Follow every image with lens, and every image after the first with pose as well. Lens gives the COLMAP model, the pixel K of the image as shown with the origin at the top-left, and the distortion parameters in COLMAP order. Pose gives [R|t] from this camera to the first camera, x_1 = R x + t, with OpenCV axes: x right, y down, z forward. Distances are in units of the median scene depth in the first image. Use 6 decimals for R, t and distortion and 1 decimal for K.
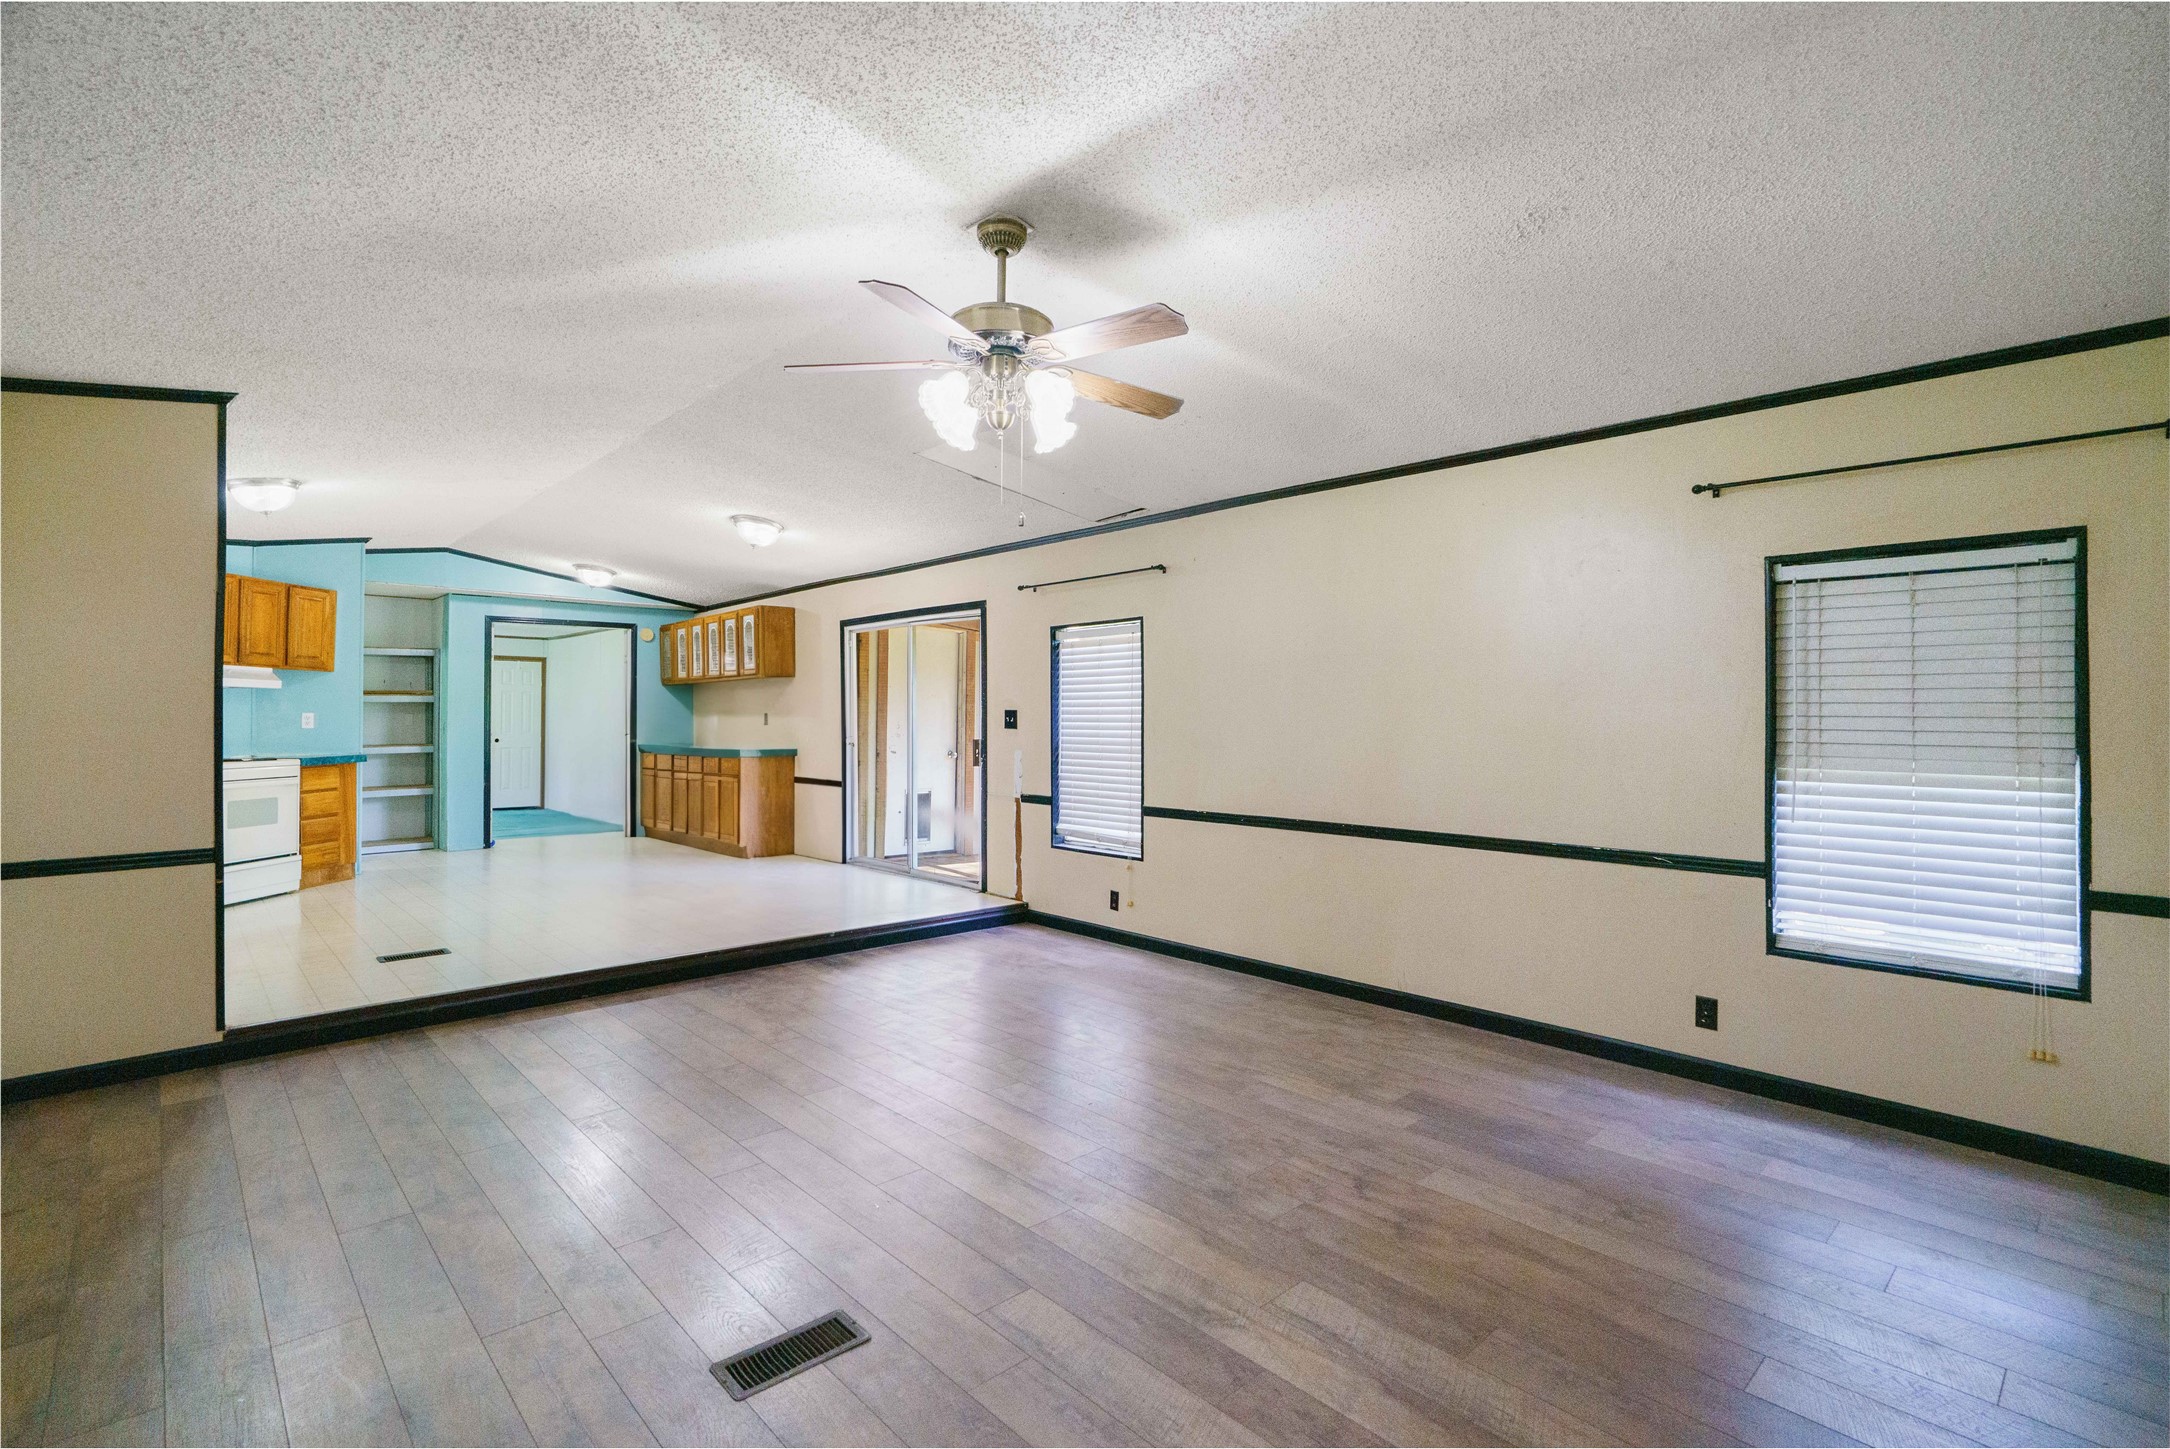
lens RADIAL K [[1004.3, 0, 1089.4], [0, 1004.3, 702.9], [0, 0, 1]] dist [-0.000465, 0.000096]
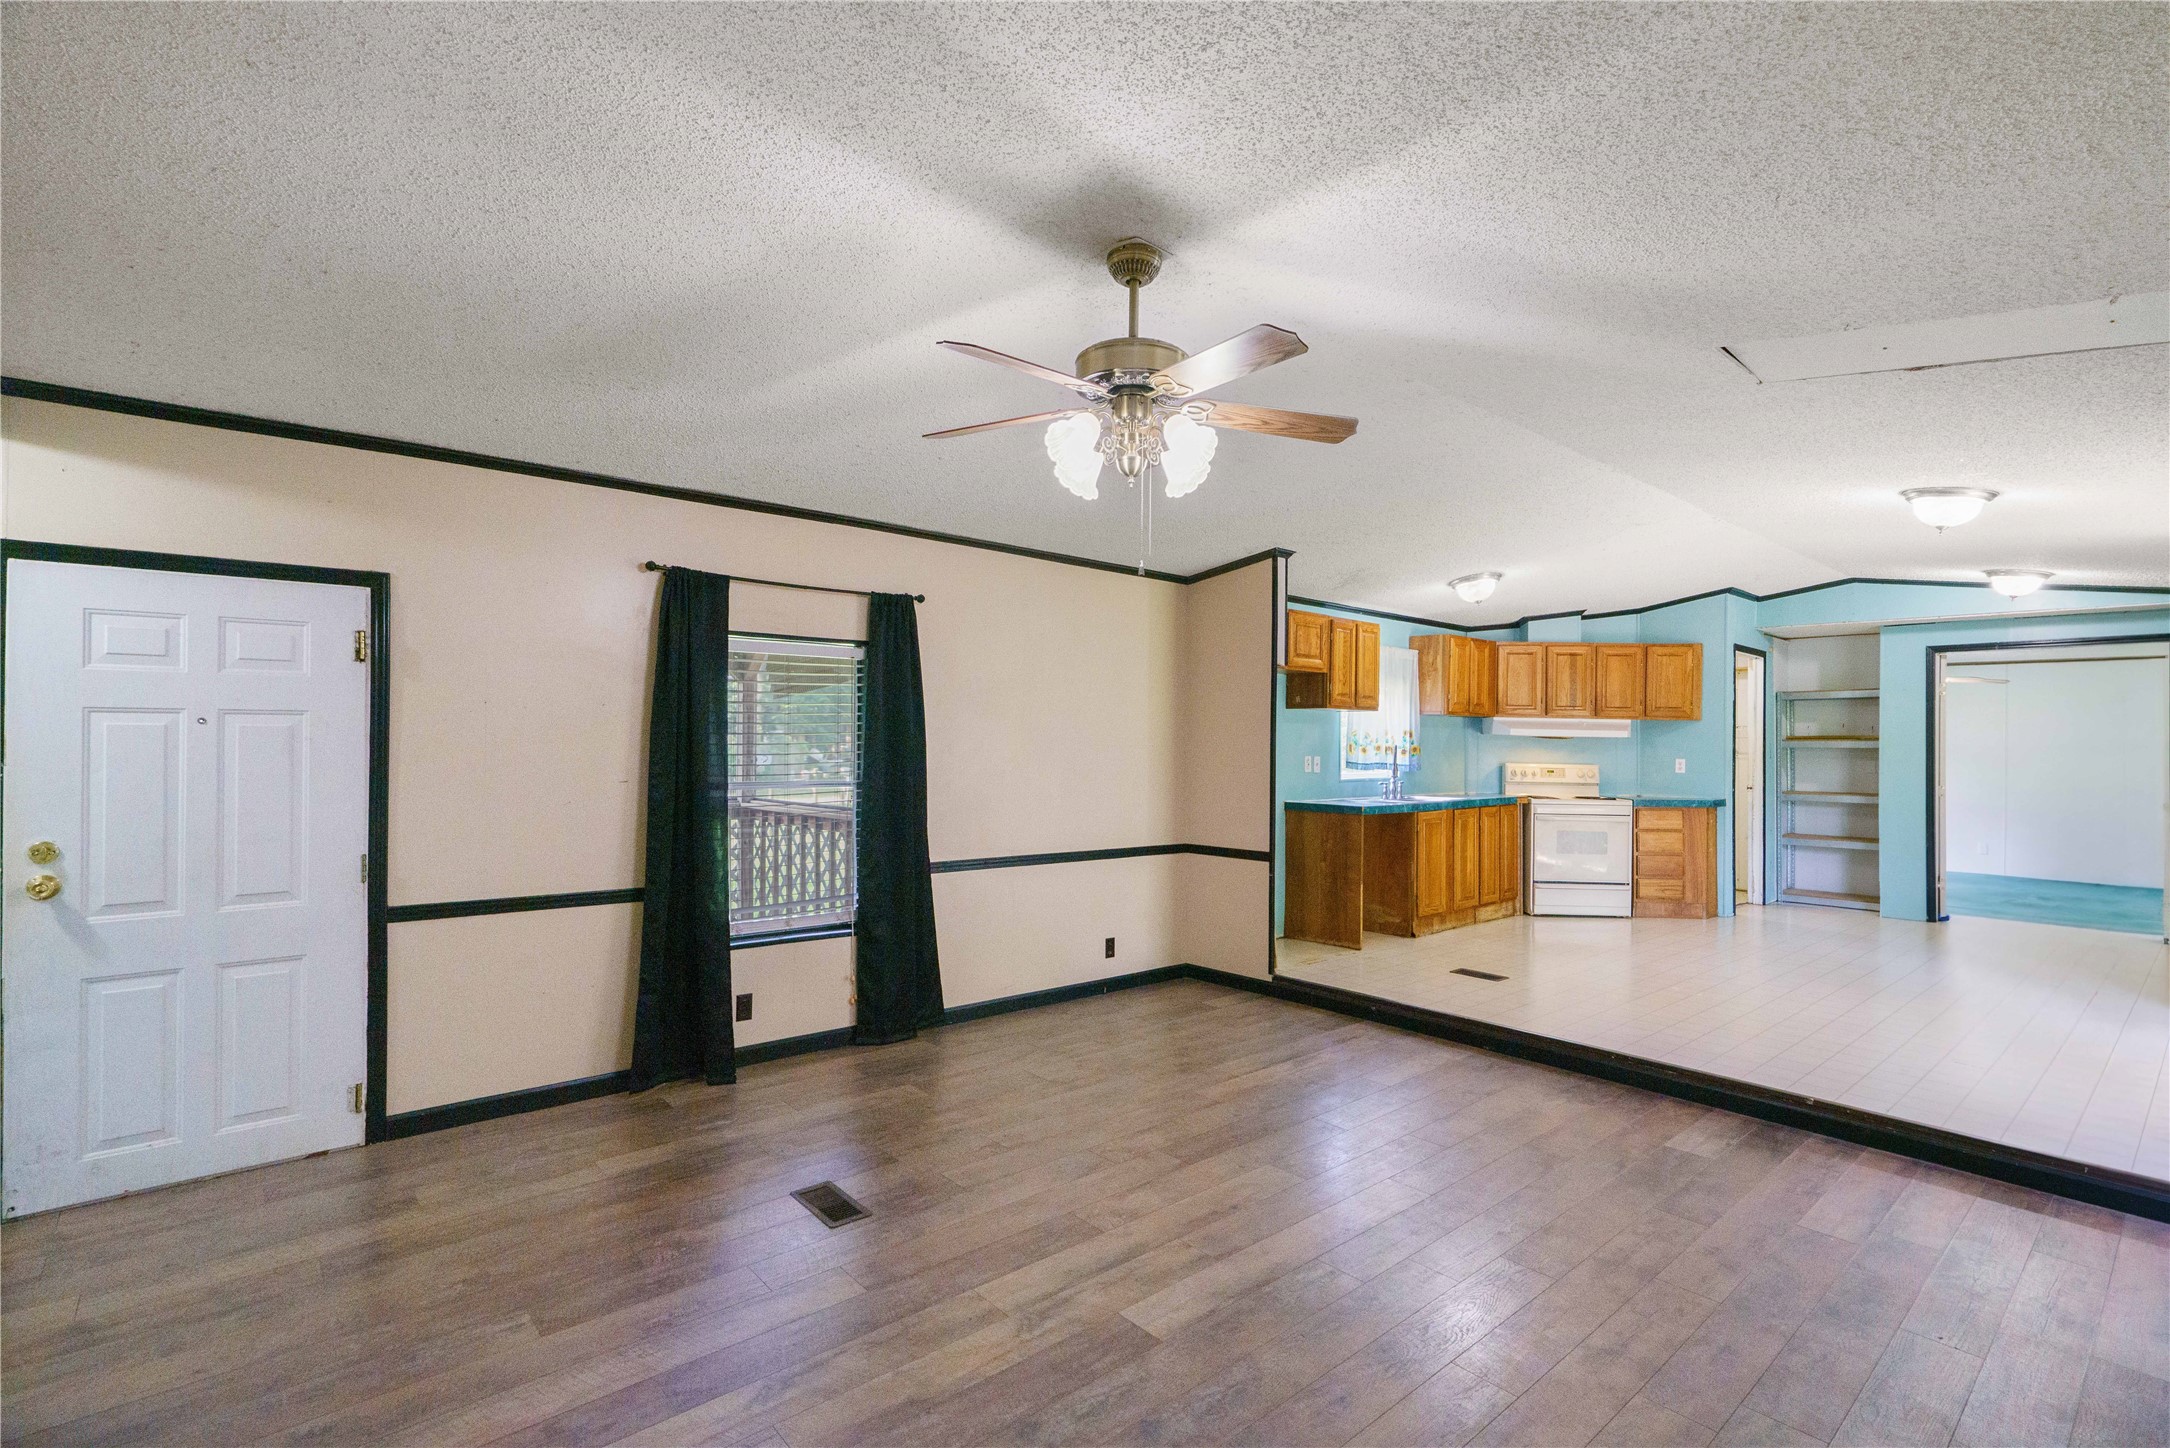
lens RADIAL K [[998.2, 0, 1086.0], [0, 998.2, 732.4], [0, 0, 1]] dist [0.000887, 0.001460]
pose [[-0.034948, -0.006711, -0.999367, 0.393124], [0.003345, 0.999971, -0.006832, -0.016242], [0.999384, -0.003582, -0.034925, 0.473229]]
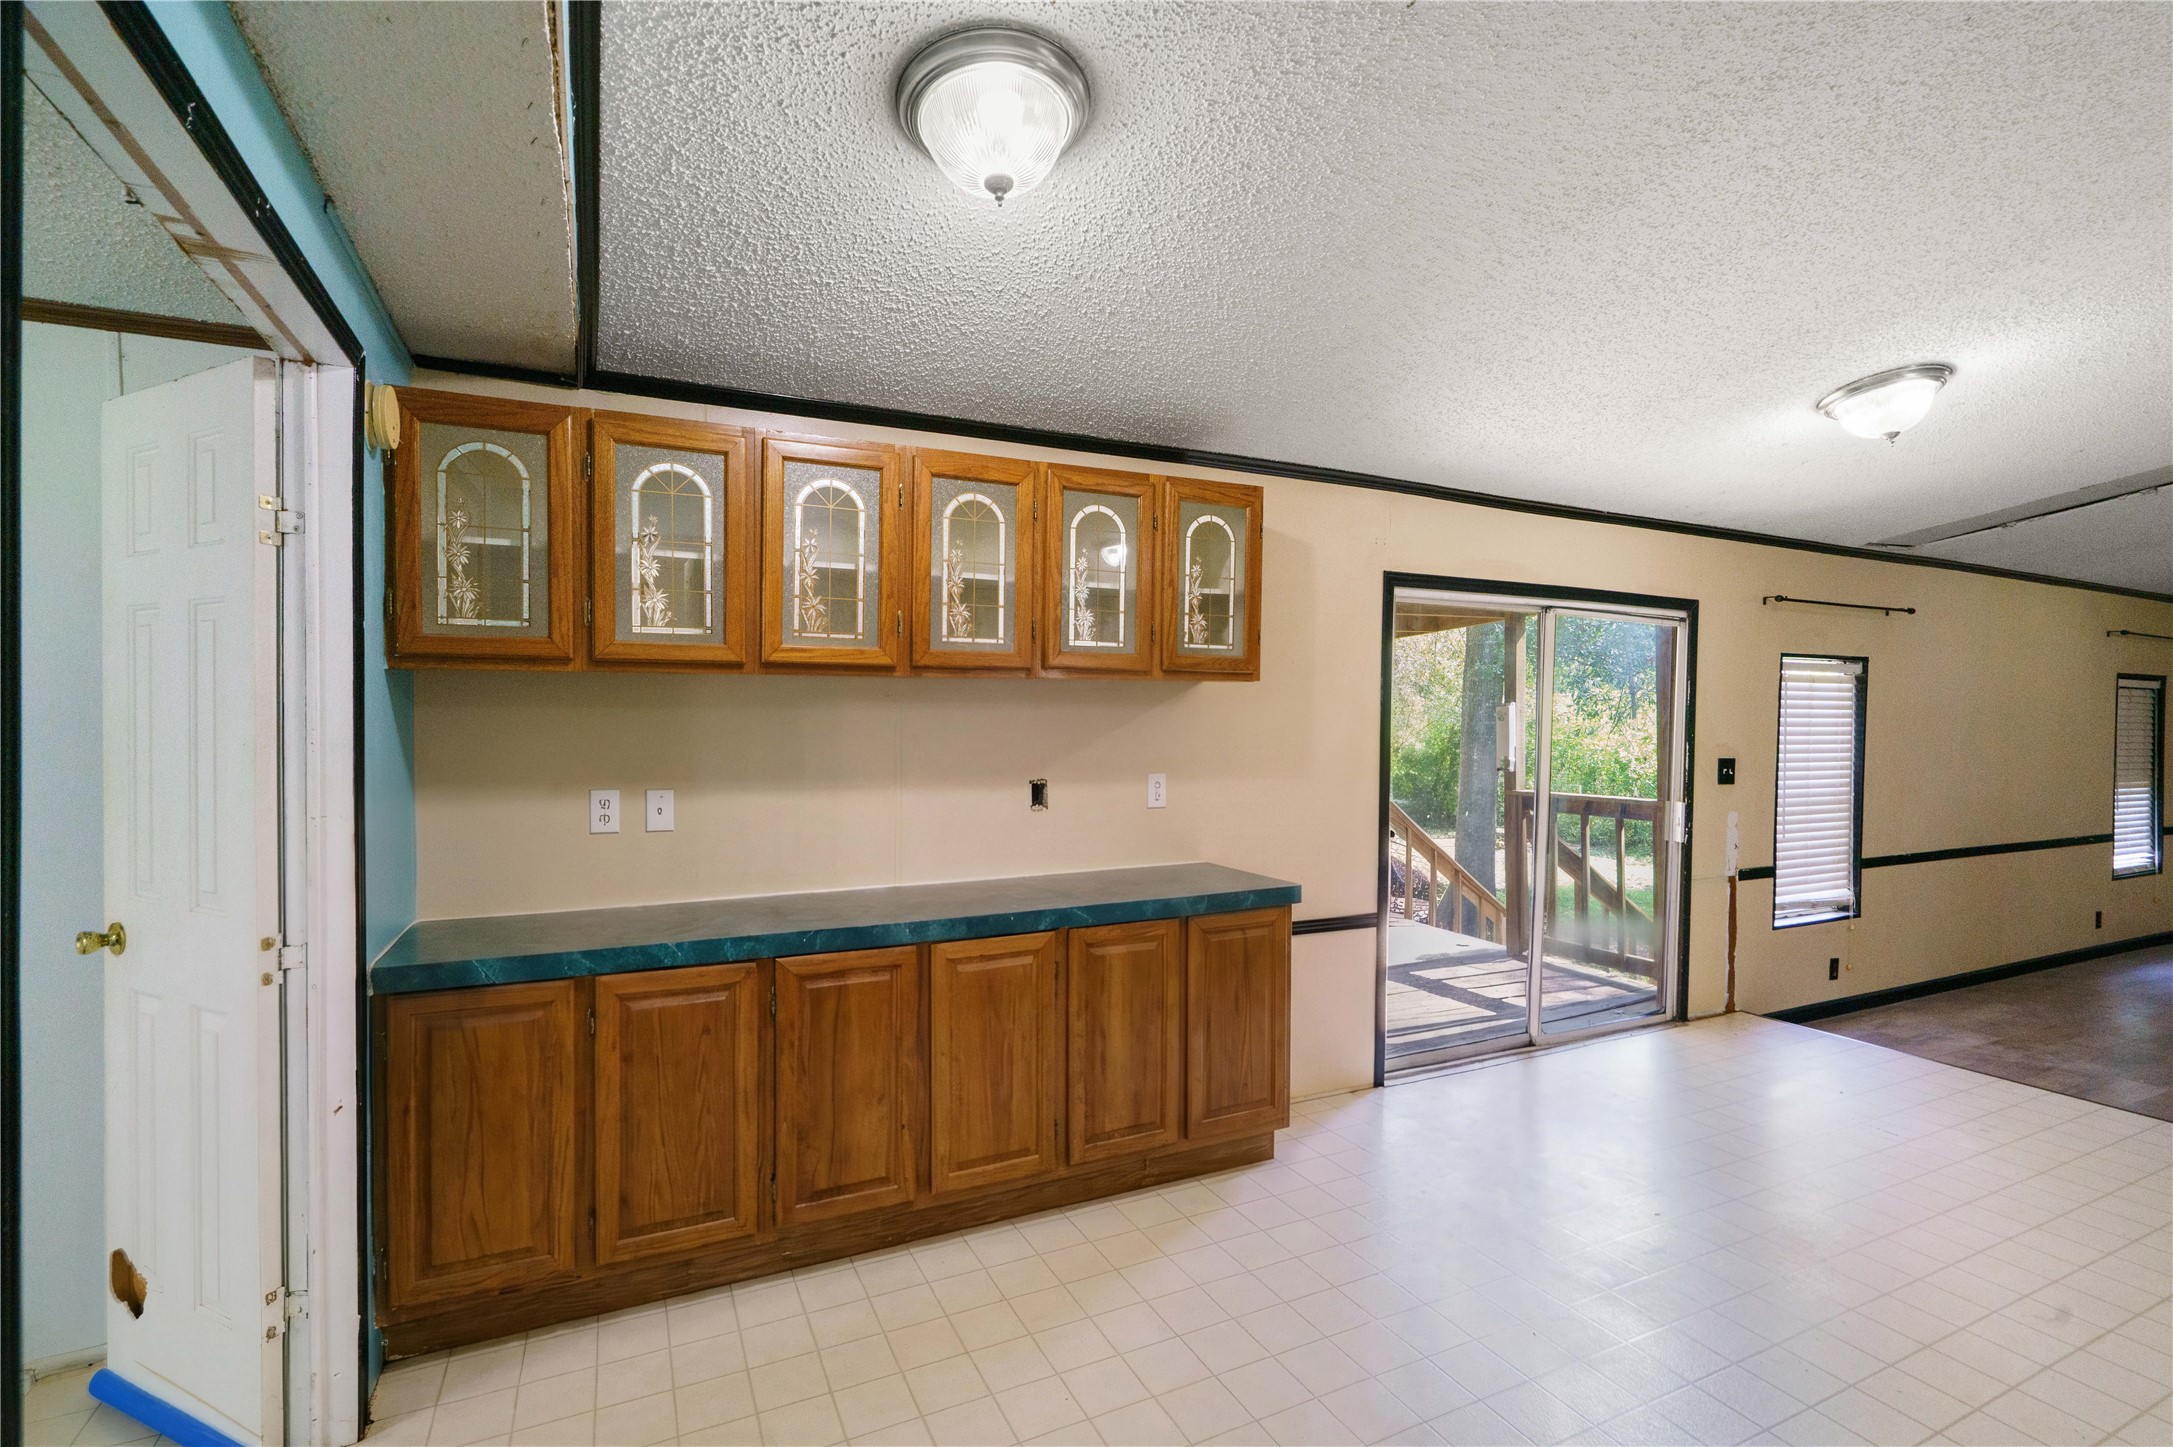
lens RADIAL K [[999.5, 0, 1087.5], [0, 999.5, 732.0], [0, 0, 1]] dist [0.000887, 0.001460]
pose [[0.281622, -0.015885, 0.959394, -0.966839], [-0.022229, 0.999487, 0.023074, -0.019802], [-0.959268, -0.027825, 0.281125, 1.323506]]
